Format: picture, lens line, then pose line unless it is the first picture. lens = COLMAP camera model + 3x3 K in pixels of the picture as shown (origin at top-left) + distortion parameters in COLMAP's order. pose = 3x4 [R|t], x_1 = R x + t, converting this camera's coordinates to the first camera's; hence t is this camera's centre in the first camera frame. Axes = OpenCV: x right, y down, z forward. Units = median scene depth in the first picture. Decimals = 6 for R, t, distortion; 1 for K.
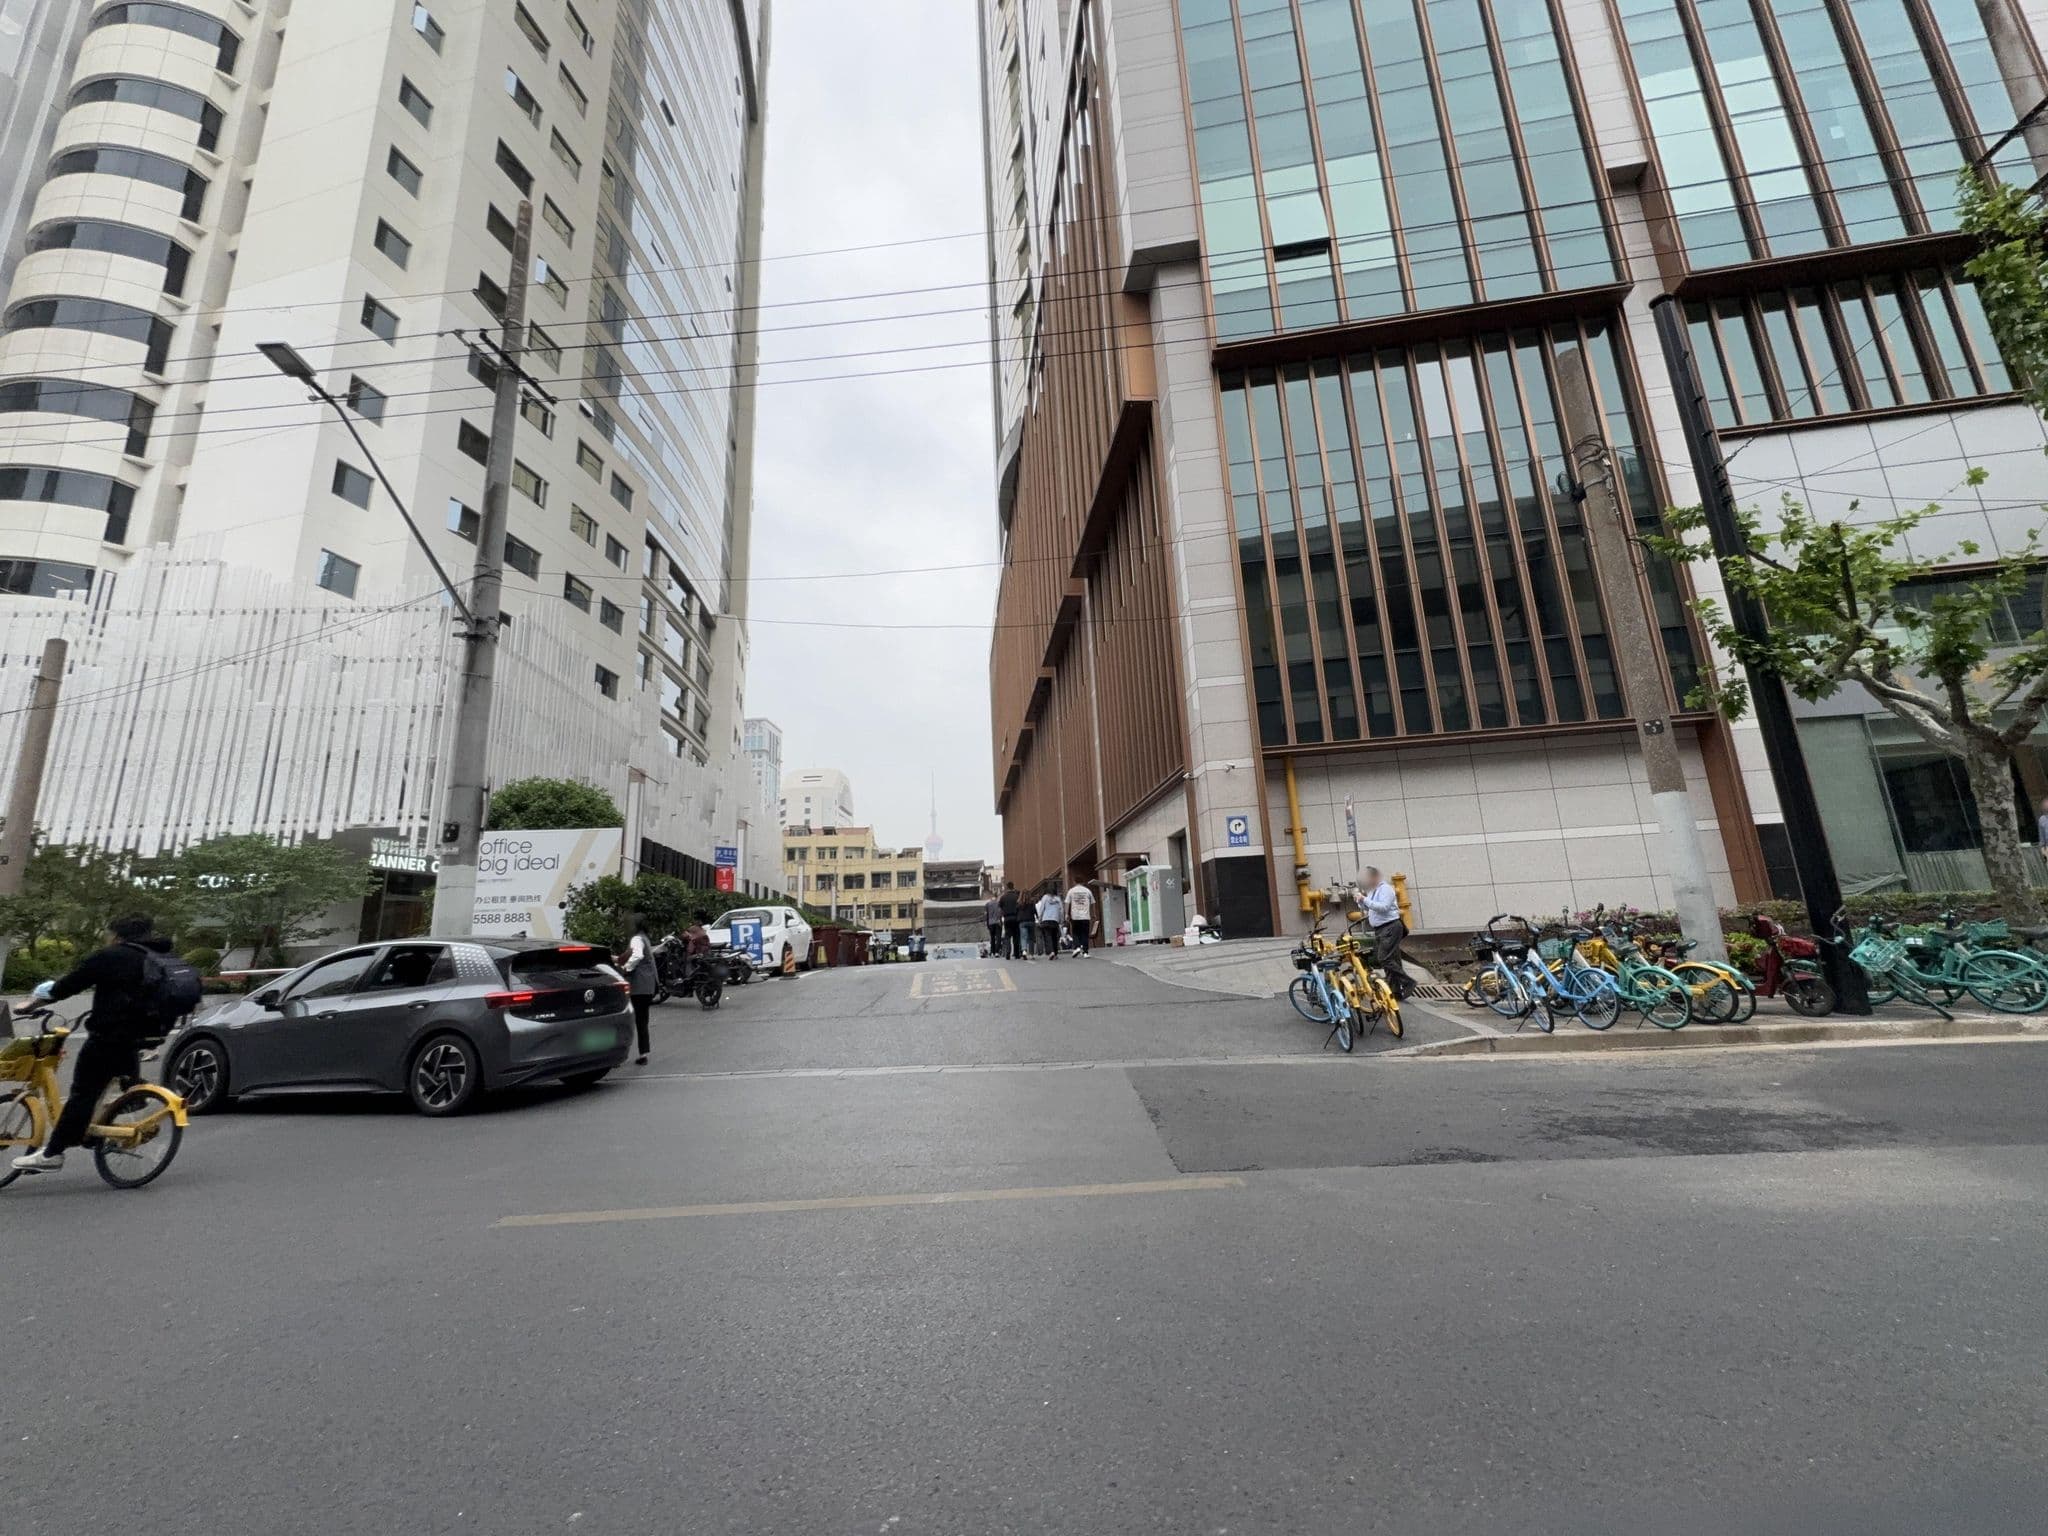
lens RADIAL K [[806.0, 0, 1026.7], [0, 806.0, 768.0], [0, 0, 1]] dist [-0.000847, 0.000701]
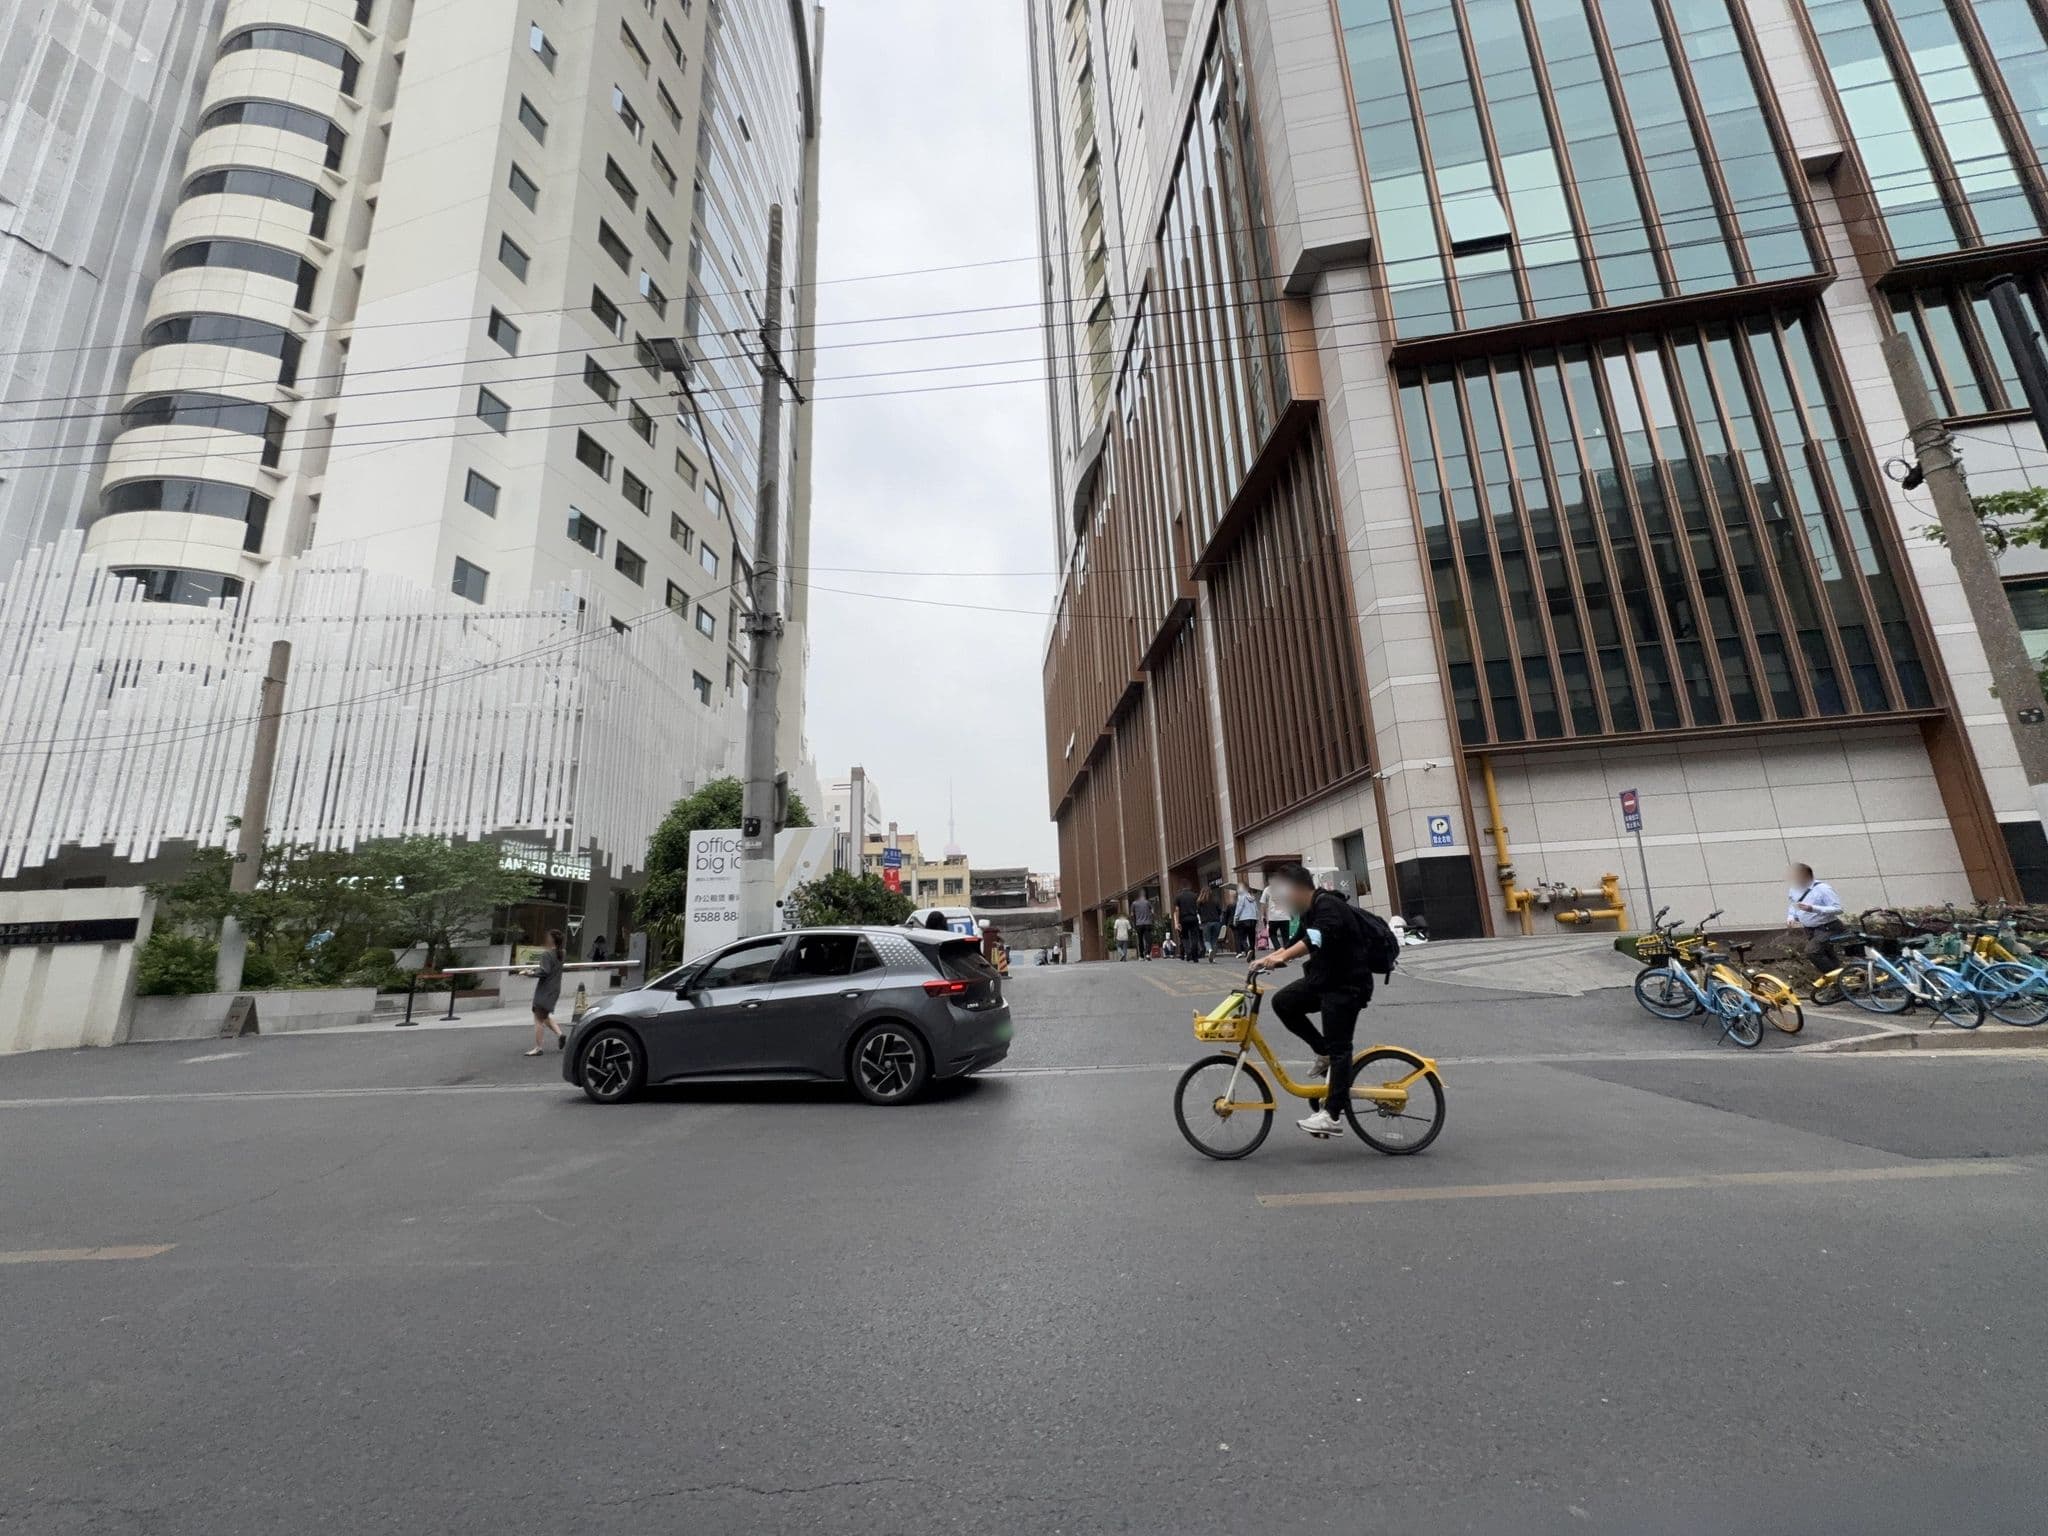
lens RADIAL K [[806.0, 0, 1023.9], [0, 806.0, 768.0], [0, 0, 1]] dist [-0.000847, 0.000701]
pose [[0.999808, -0.001486, -0.019541, -0.186974], [0.001269, 0.999937, -0.011109, 0.009643], [0.019557, 0.011082, 0.999747, 0.002260]]
